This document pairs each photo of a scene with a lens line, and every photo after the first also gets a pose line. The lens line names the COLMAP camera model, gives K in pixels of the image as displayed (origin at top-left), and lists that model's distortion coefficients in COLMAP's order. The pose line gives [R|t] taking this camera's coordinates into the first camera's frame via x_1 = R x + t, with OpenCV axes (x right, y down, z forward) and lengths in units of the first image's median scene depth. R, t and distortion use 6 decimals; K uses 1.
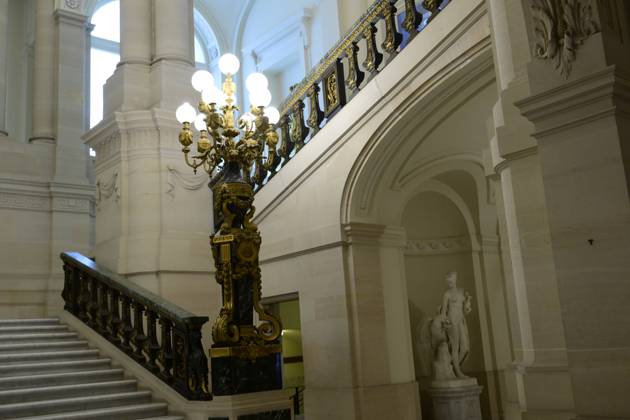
lens RADIAL K [[655.0, 0, 313.7], [0, 655.0, 208.9], [0, 0, 1]] dist [0.009172, 0.000000]
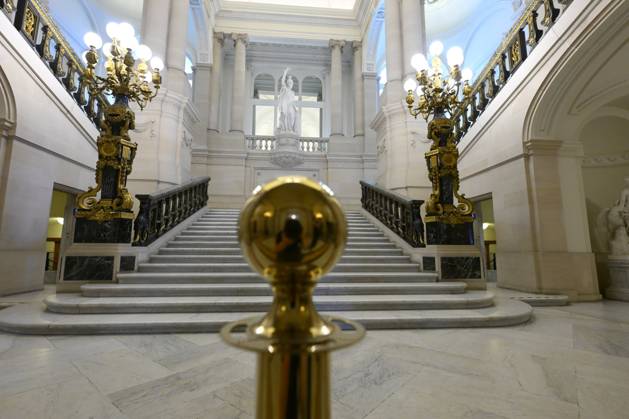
lens RADIAL K [[293.1, 0, 314.5], [0, 293.1, 208.0], [0, 0, 1]] dist [0.000225, -0.000366]
pose [[0.818163, -0.008389, -0.574926, 0.035102], [0.058273, 0.995955, 0.068395, 0.096428], [0.572026, -0.089460, 0.815342, 0.181853]]
